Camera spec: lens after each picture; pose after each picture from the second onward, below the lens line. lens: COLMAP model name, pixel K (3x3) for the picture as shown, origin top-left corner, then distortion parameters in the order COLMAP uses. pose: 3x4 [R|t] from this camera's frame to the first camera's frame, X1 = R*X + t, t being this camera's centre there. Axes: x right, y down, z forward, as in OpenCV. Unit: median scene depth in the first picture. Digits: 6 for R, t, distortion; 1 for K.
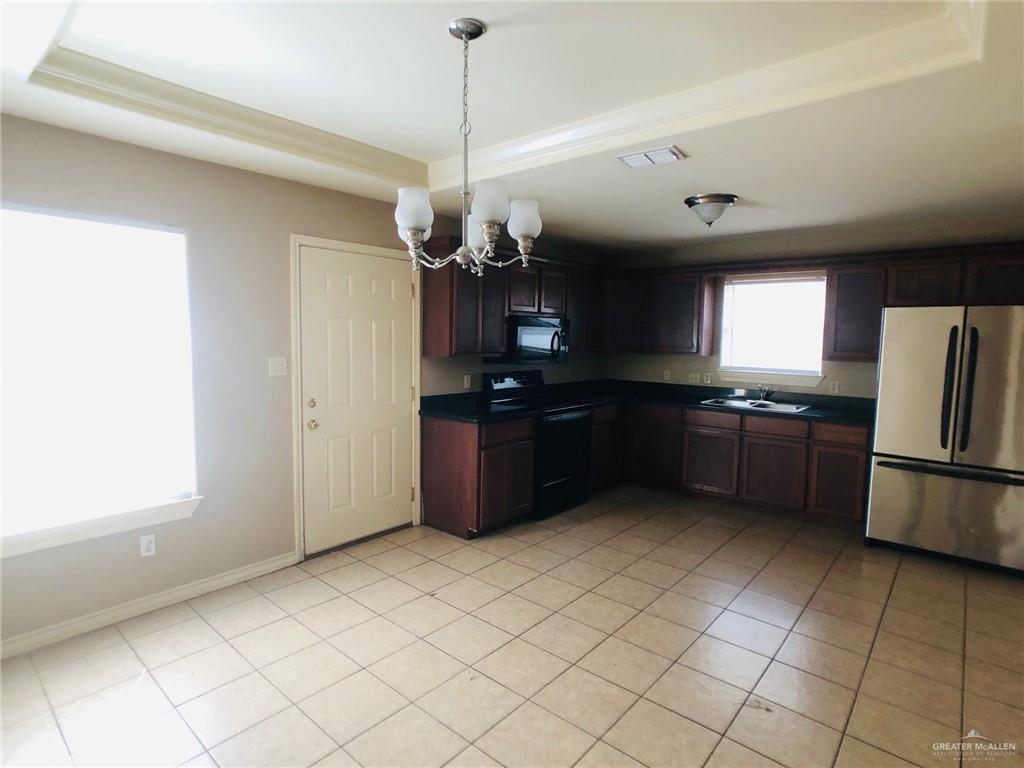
lens RADIAL K [[542.1, 0, 496.8], [0, 542.1, 383.1], [0, 0, 1]] dist [-0.009011, 0.001865]
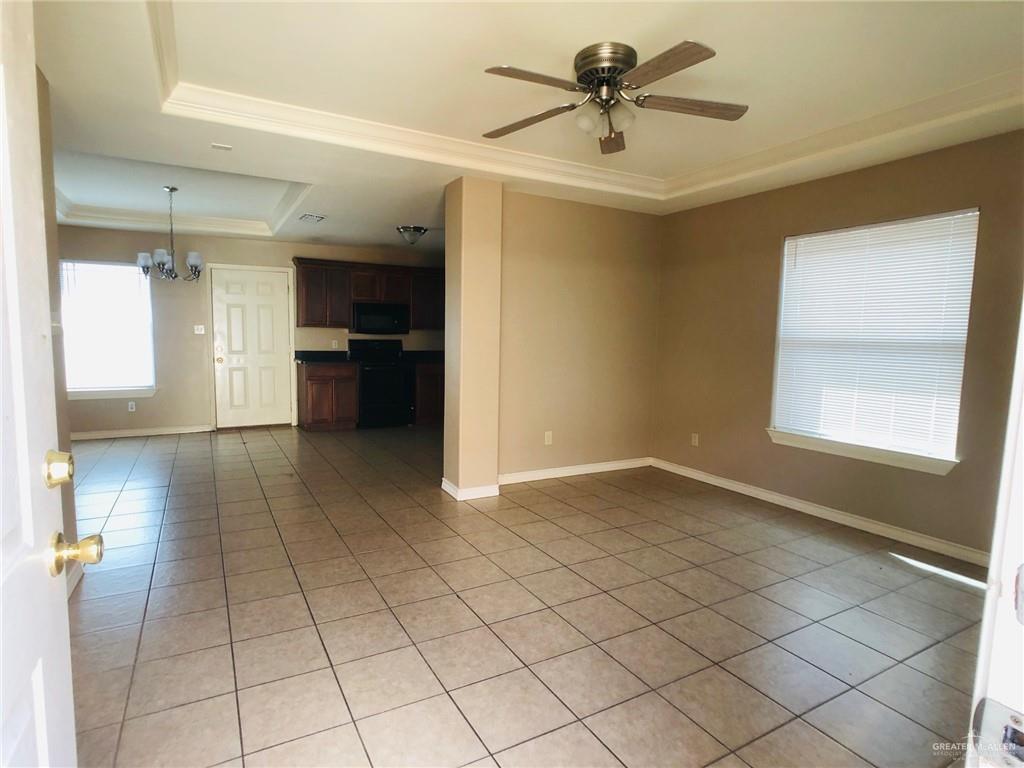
lens RADIAL K [[546.6, 0, 500.3], [0, 546.6, 382.5], [0, 0, 1]] dist [-0.021229, -0.001014]
pose [[0.941853, 0.025700, -0.335041, 1.148561], [-0.026962, 0.999636, 0.000885, 0.115402], [0.334942, 0.008200, 0.942203, -0.455125]]
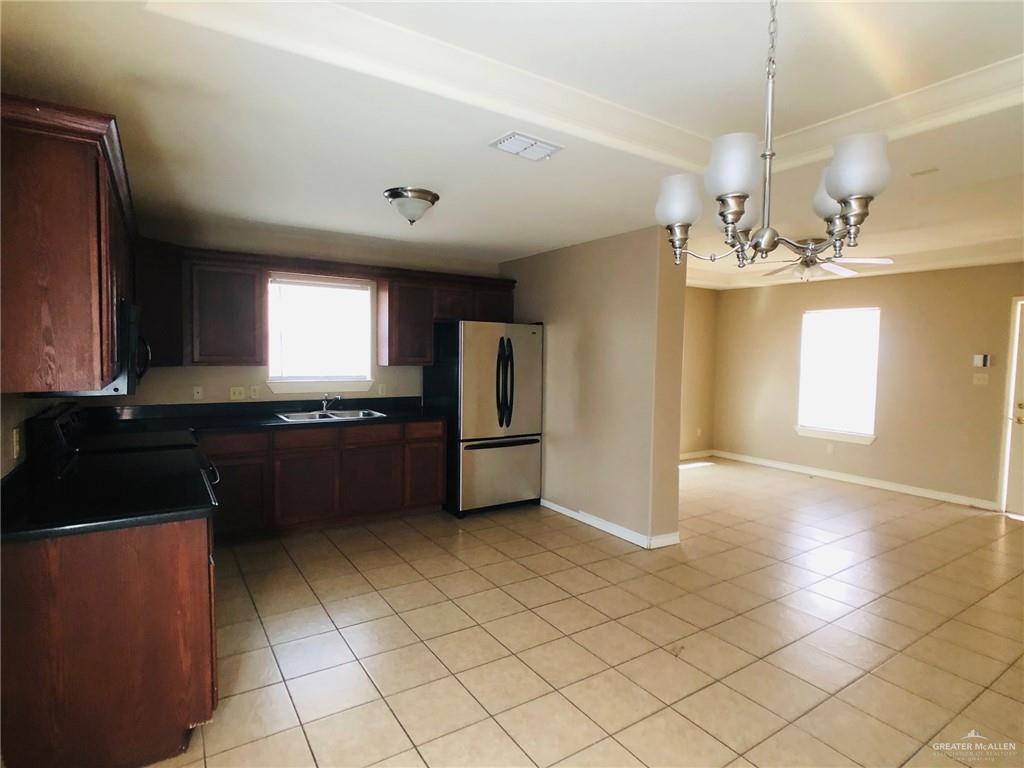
lens RADIAL K [[543.6, 0, 504.3], [0, 543.6, 381.5], [0, 0, 1]] dist [-0.011047, 0.000221]
pose [[0.275051, -0.066816, 0.959105, -0.434388], [0.072225, 0.996199, 0.048687, -0.054496], [-0.958713, 0.055880, 0.278831, 0.570348]]
